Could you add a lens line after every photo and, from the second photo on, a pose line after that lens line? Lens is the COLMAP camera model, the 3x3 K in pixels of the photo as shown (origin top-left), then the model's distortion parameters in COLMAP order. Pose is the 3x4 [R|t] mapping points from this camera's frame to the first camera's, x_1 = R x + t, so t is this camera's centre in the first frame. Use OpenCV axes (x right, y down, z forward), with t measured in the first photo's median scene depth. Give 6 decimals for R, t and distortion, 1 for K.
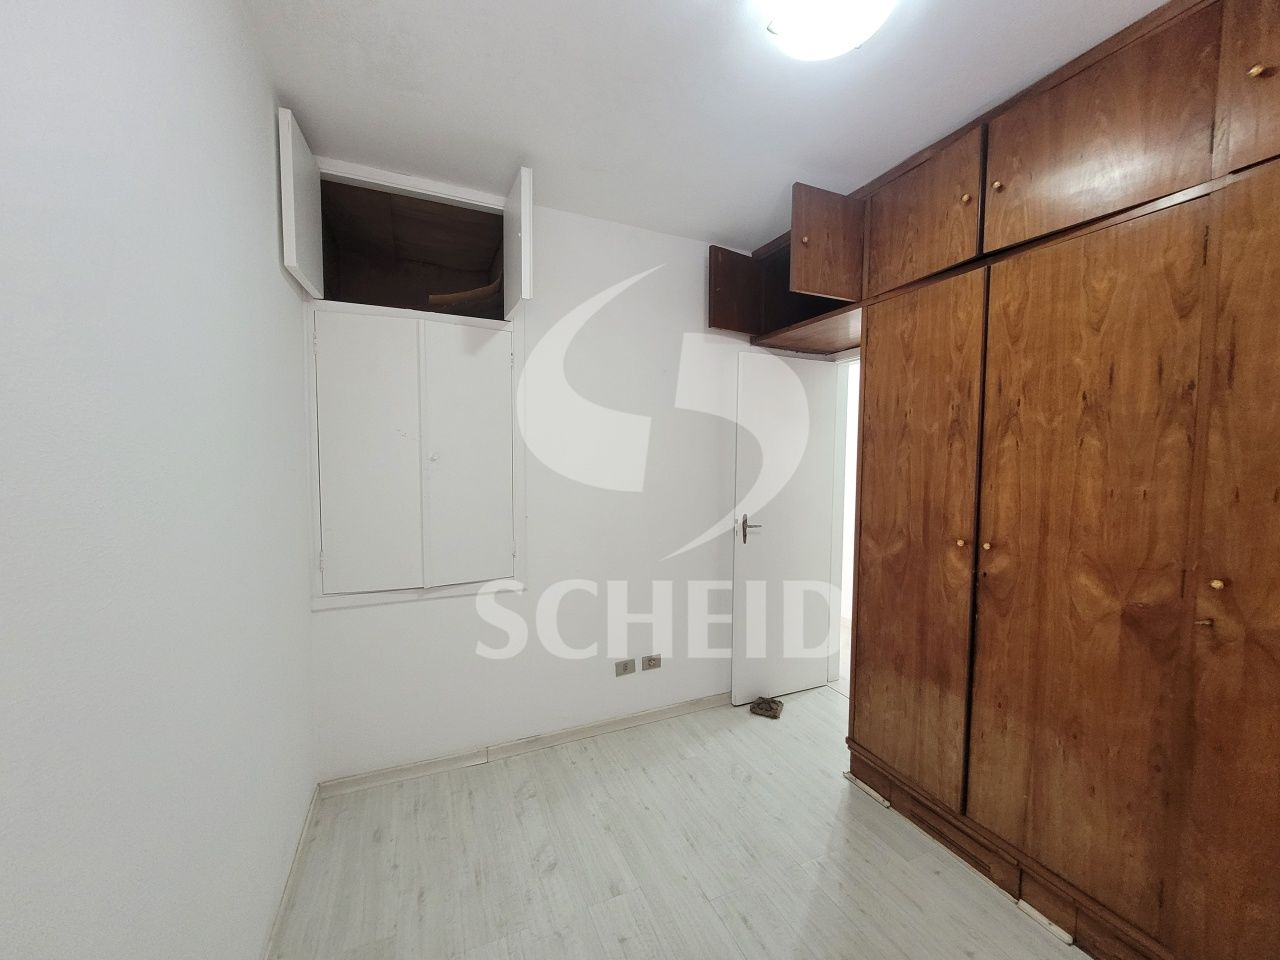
lens RADIAL K [[498.2, 0, 644.3], [0, 498.2, 481.5], [0, 0, 1]] dist [-0.000795, -0.000295]
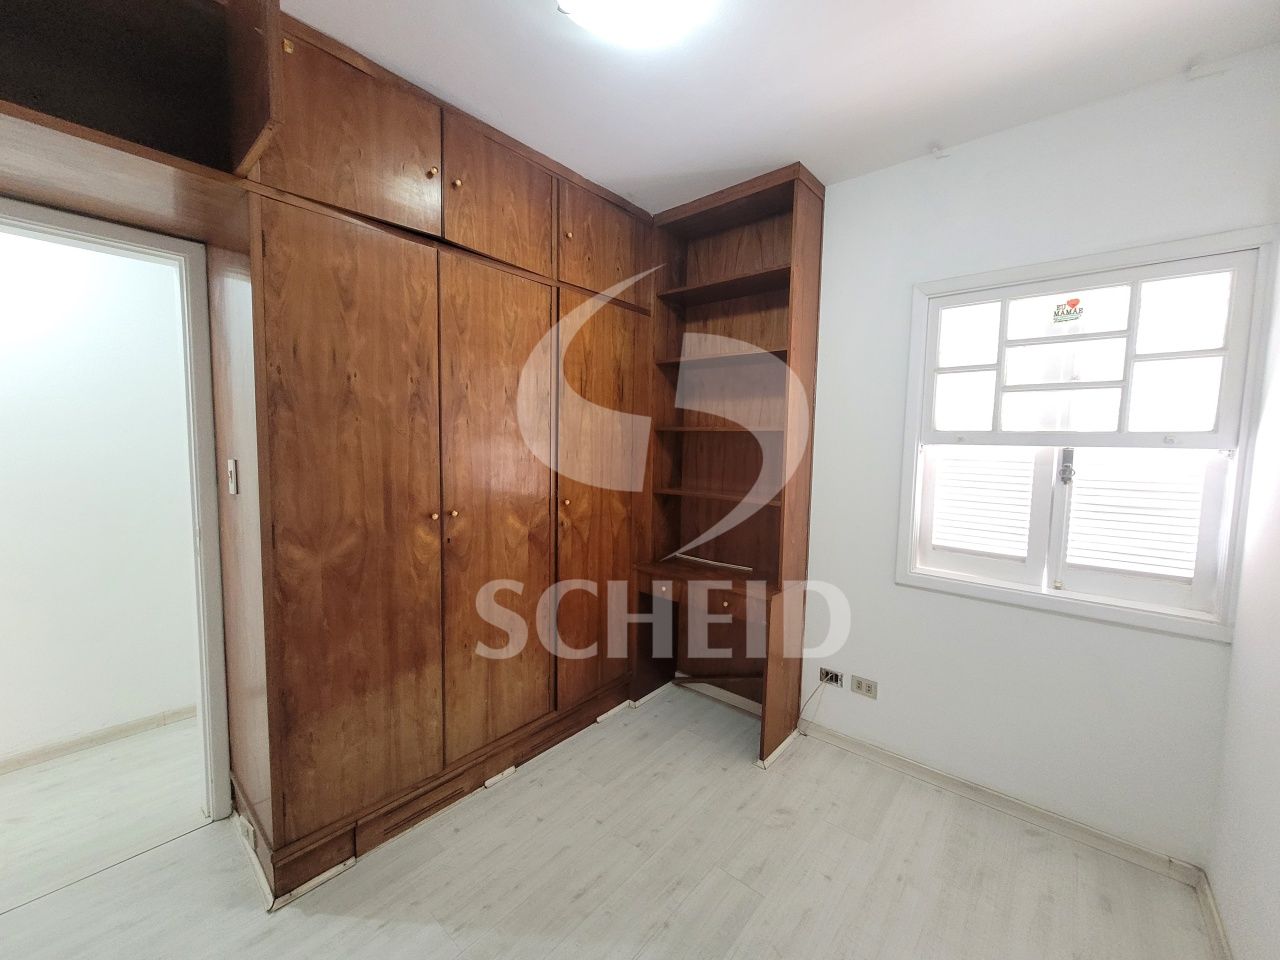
lens RADIAL K [[498.2, 0, 644.3], [0, 498.2, 481.5], [0, 0, 1]] dist [-0.000795, -0.000295]
pose [[-0.424168, -0.086167, 0.901475, -0.451969], [0.028136, 0.993728, 0.108224, -0.045857], [-0.905146, 0.071269, -0.419083, 1.007324]]
